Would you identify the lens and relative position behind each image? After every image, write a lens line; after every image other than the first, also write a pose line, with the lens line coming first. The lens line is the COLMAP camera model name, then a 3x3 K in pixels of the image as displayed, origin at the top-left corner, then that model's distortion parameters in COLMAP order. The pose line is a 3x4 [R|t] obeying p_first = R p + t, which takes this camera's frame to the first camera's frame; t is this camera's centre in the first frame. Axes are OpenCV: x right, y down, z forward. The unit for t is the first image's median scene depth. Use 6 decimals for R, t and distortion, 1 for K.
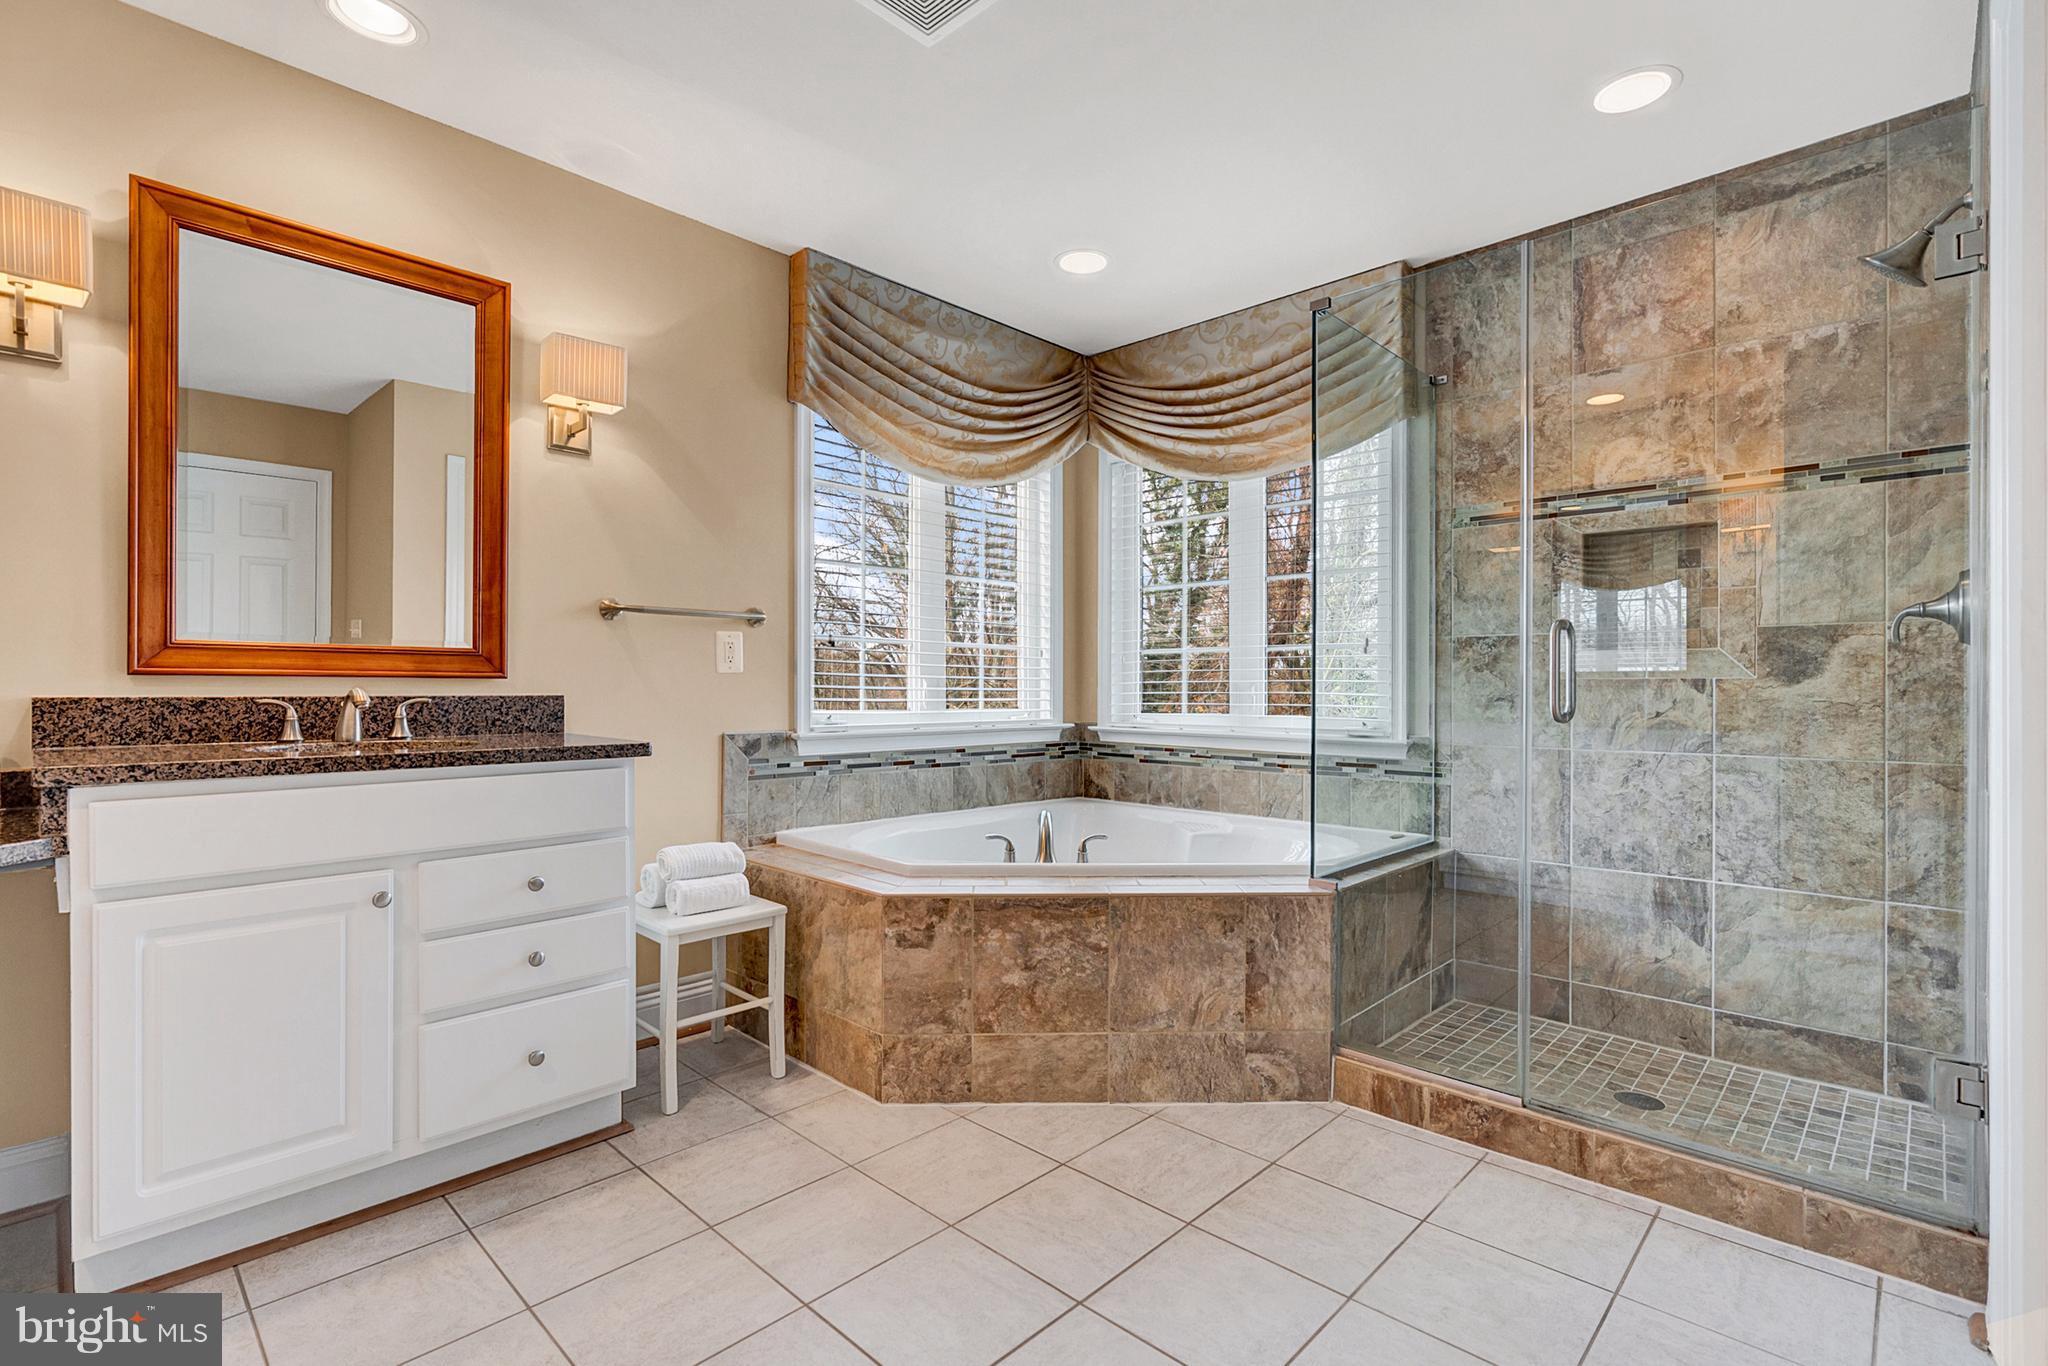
lens RADIAL K [[960.0, 0, 1020.9], [0, 960.0, 690.3], [0, 0, 1]] dist [0.001626, 0.010537]
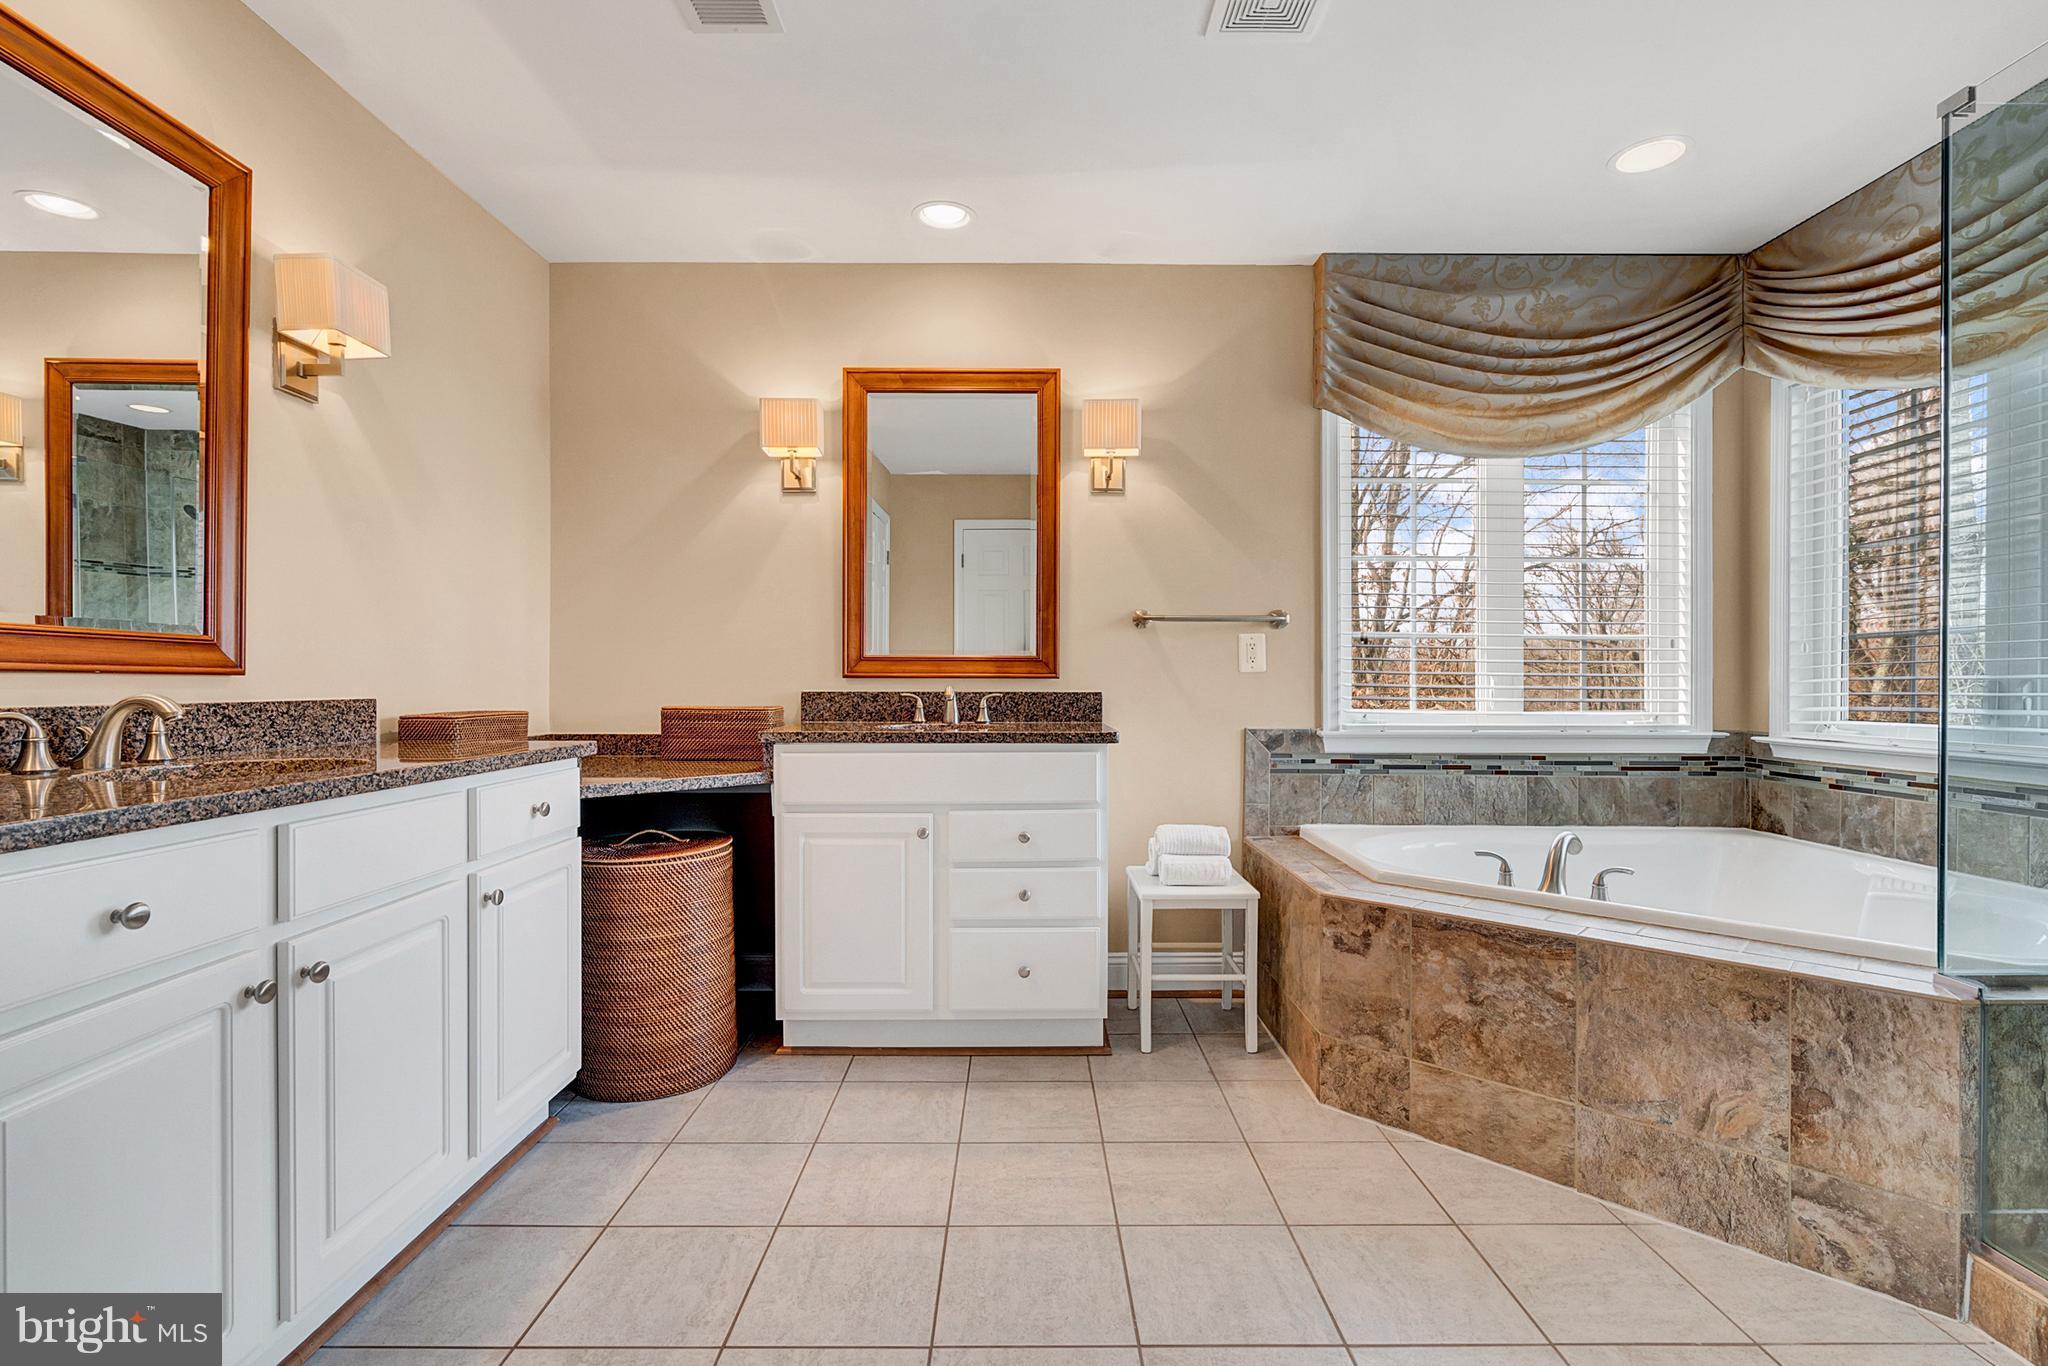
lens RADIAL K [[937.0, 0, 1024.2], [0, 937.0, 690.9], [0, 0, 1]] dist [0.014075, 0.000233]
pose [[0.704817, 0.003944, -0.709378, 0.330350], [-0.002631, 0.999992, 0.002945, 0.000537], [0.709385, -0.000209, 0.704822, 0.093378]]
